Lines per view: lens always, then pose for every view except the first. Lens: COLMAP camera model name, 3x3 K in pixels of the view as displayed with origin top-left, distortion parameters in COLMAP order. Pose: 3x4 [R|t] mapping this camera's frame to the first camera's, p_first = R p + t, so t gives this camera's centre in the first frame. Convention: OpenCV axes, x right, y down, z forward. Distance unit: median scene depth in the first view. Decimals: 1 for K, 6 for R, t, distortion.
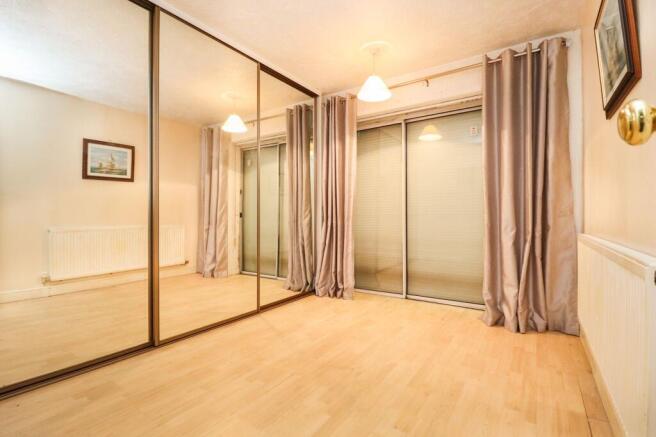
lens RADIAL K [[318.7, 0, 328.0], [0, 318.7, 218.5], [0, 0, 1]] dist [-0.003192, -0.000404]
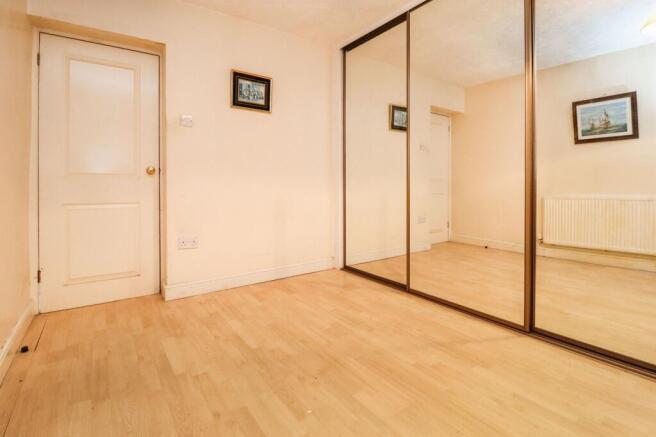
lens RADIAL K [[324.4, 0, 327.4], [0, 324.4, 187.3], [0, 0, 1]] dist [-0.027071, -0.000294]
pose [[-0.366584, 0.007197, -0.930357, 0.399089], [-0.009958, 0.999882, 0.011658, 0.001015], [0.930332, 0.013538, -0.366469, 0.662733]]
